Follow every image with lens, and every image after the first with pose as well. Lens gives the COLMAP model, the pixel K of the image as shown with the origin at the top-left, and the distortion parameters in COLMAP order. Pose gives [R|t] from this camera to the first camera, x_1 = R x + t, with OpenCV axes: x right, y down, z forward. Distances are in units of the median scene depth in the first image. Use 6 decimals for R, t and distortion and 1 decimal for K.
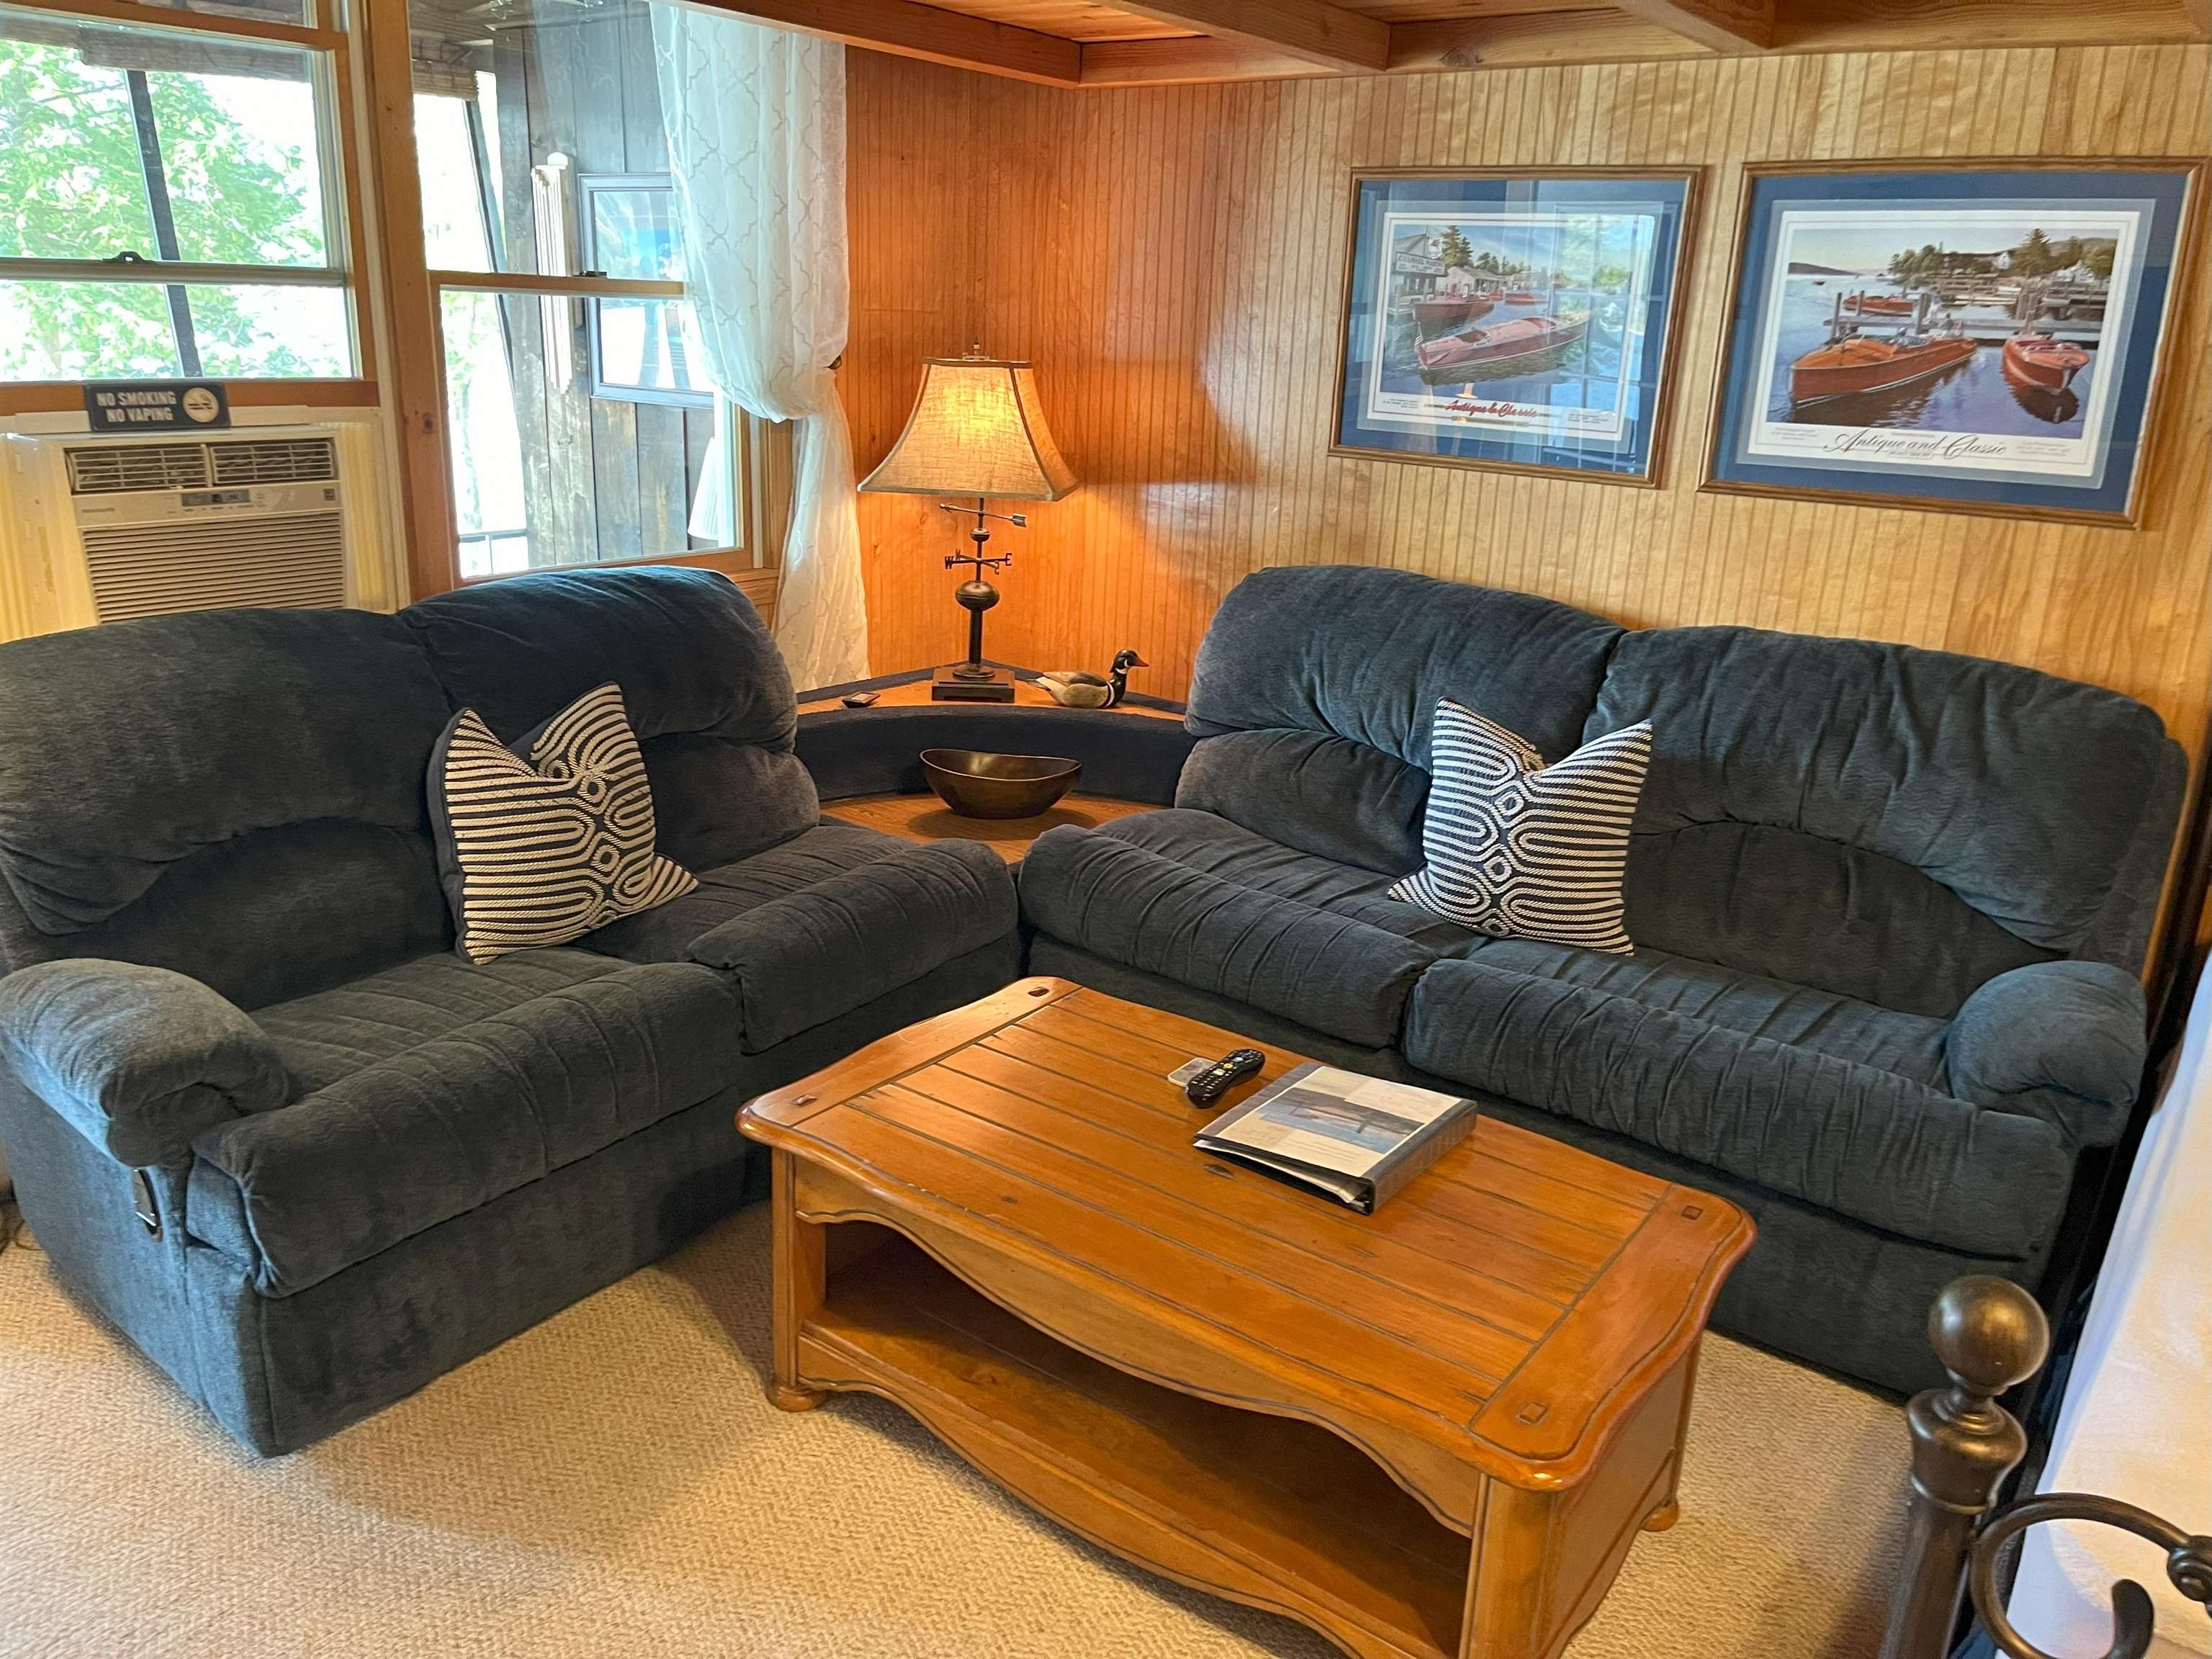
lens RADIAL K [[1689.5, 0, 1116.4], [0, 1689.5, 816.1], [0, 0, 1]] dist [0.063345, -0.090198]
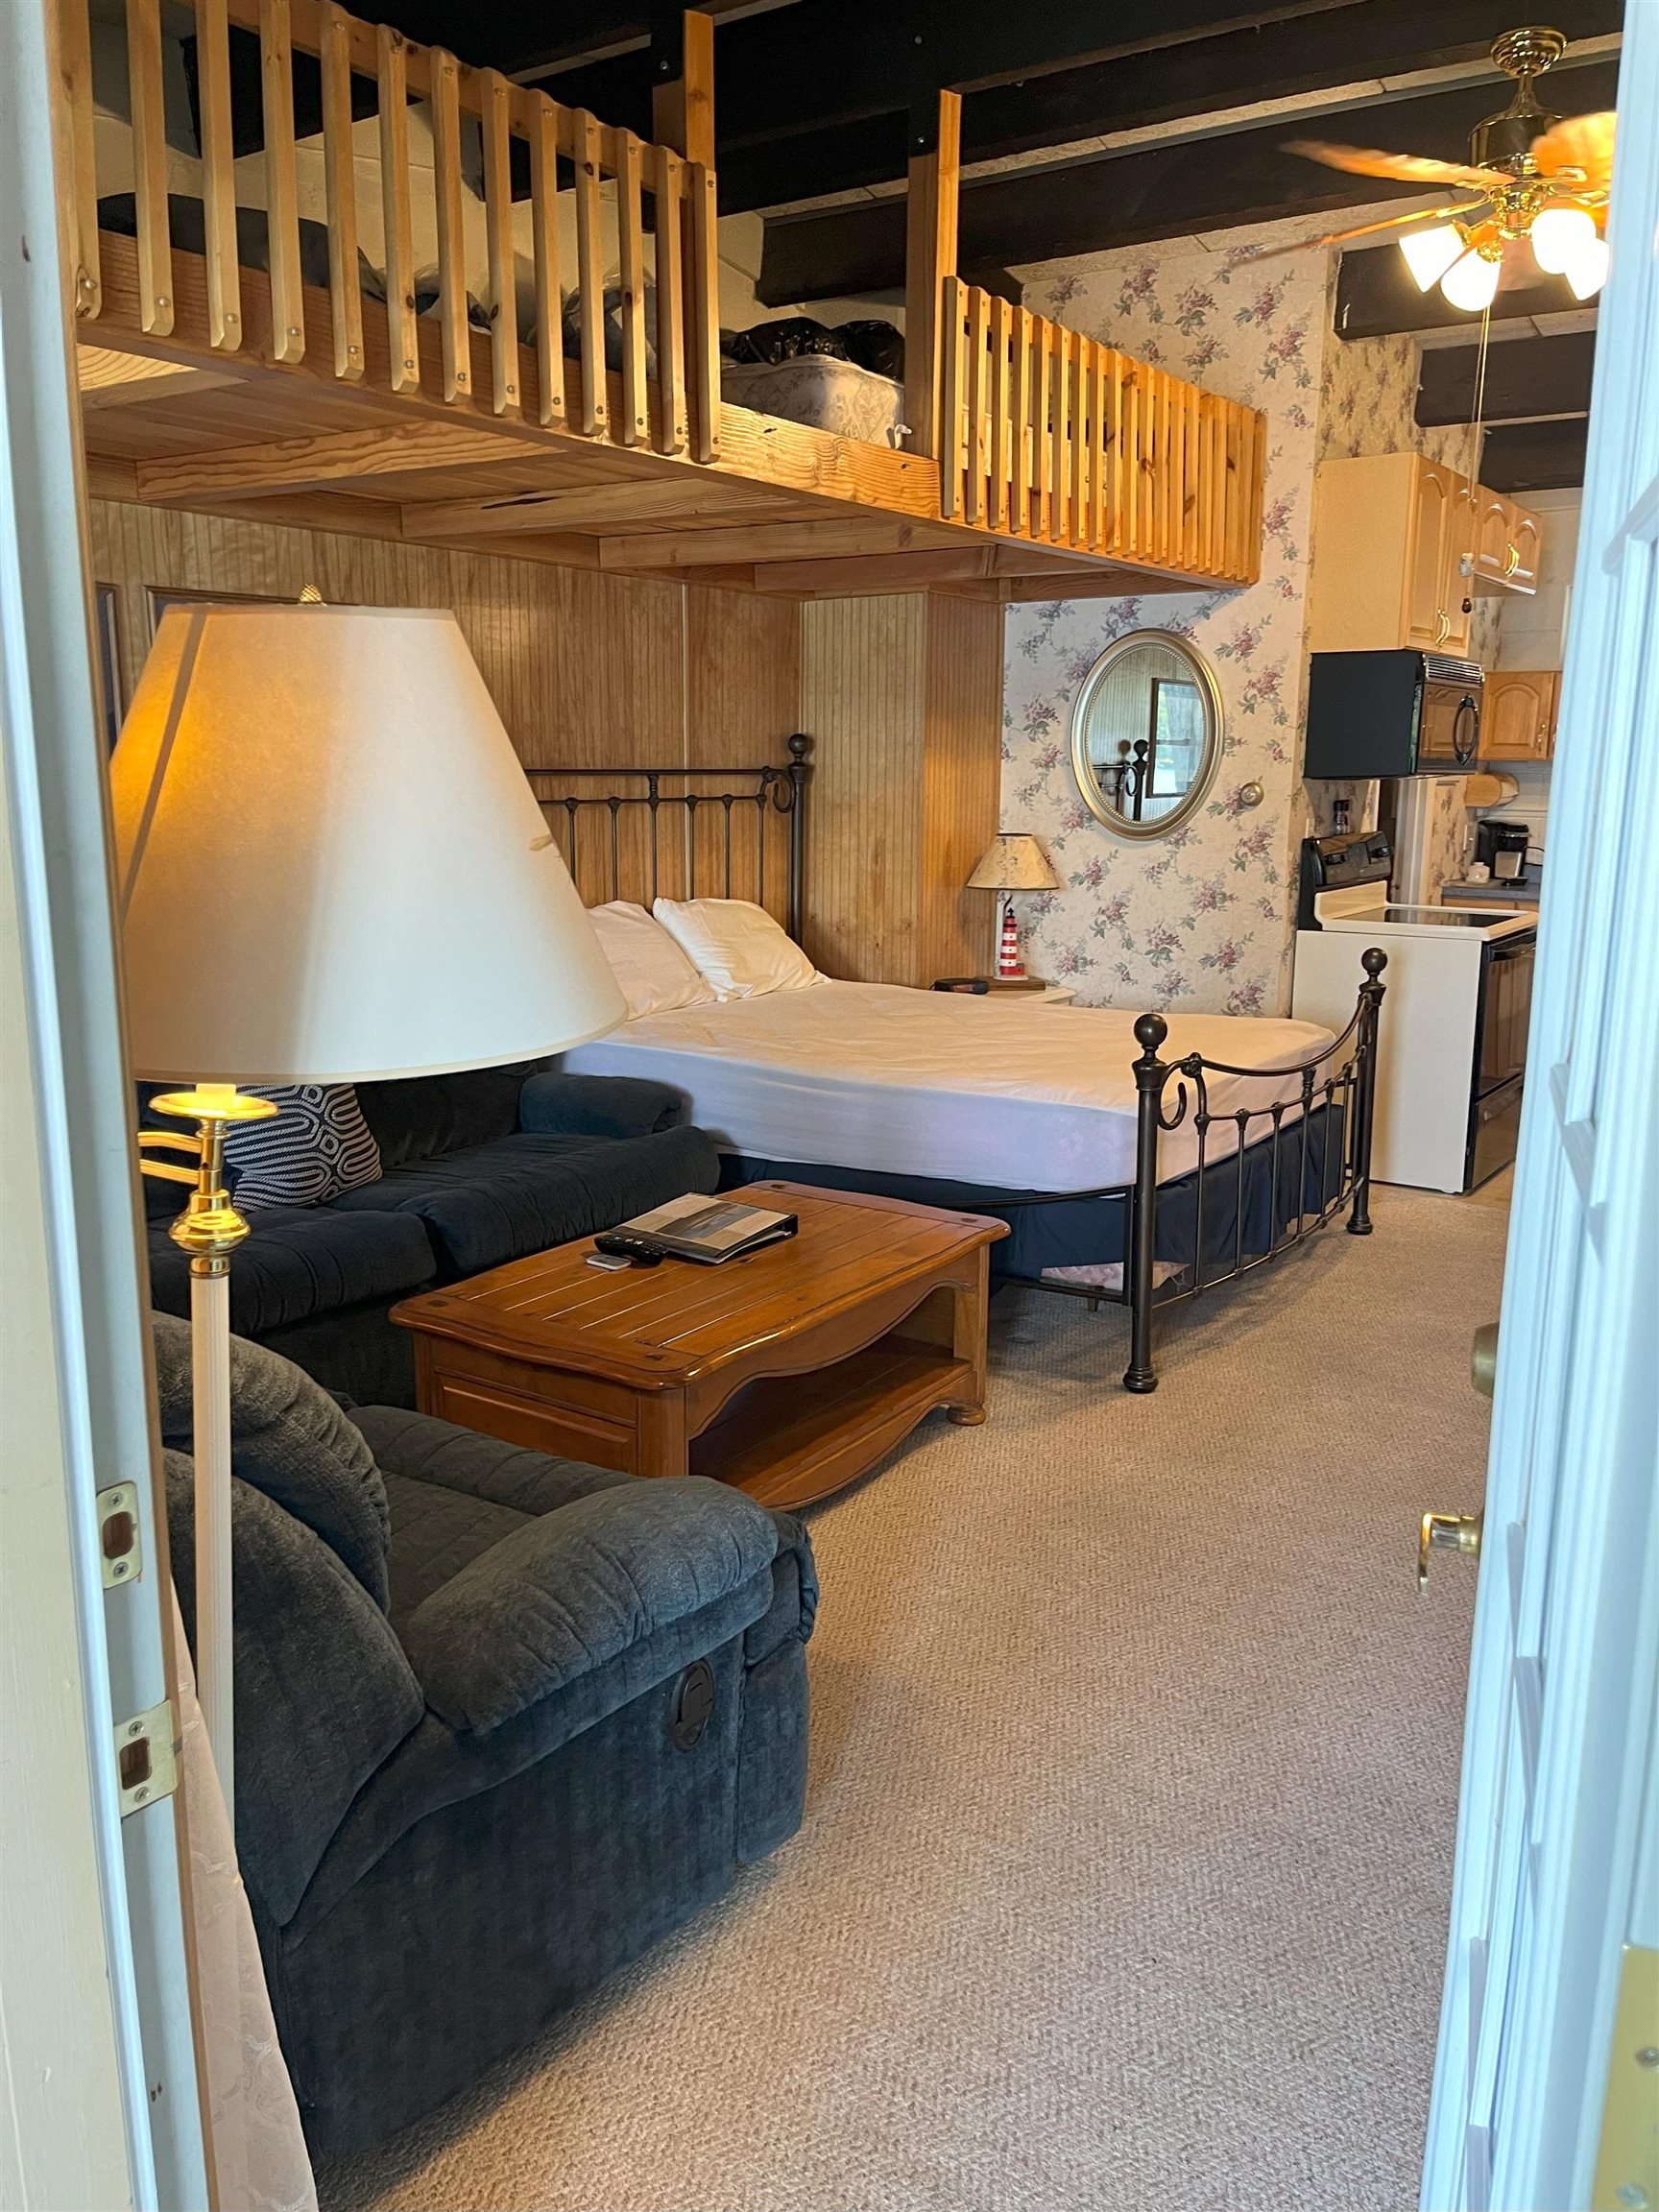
lens RADIAL K [[1689.5, 0, 830.1], [0, 1689.5, 1117.5], [0, 0, 1]] dist [0.063345, -0.090198]
pose [[-0.036487, -0.250492, 0.967431, -1.001298], [0.282165, 0.926103, 0.250433, -0.197977], [-0.958672, 0.282112, 0.036890, 0.595481]]
